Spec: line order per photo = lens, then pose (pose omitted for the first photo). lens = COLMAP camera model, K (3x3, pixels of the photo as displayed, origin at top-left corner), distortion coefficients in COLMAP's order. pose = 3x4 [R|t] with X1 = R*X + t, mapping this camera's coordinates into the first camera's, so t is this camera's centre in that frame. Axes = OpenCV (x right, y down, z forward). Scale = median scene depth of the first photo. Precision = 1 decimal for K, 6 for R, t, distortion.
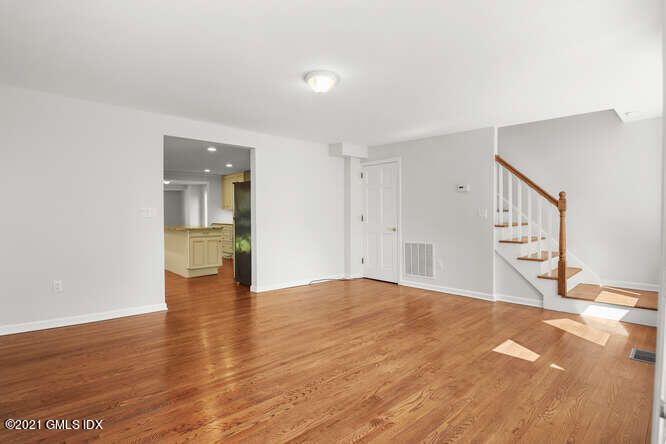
lens RADIAL K [[343.9, 0, 331.5], [0, 343.9, 211.9], [0, 0, 1]] dist [-0.006114, -0.000443]
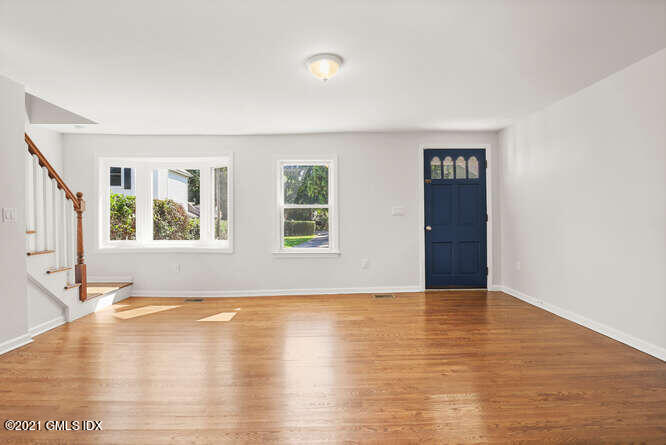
lens RADIAL K [[343.9, 0, 331.5], [0, 343.9, 212.4], [0, 0, 1]] dist [-0.006114, -0.000443]
pose [[-0.759346, 0.007439, 0.650645, -0.530588], [0.002506, 0.999961, -0.008508, 0.011099], [-0.650683, -0.004830, -0.759334, 1.411294]]
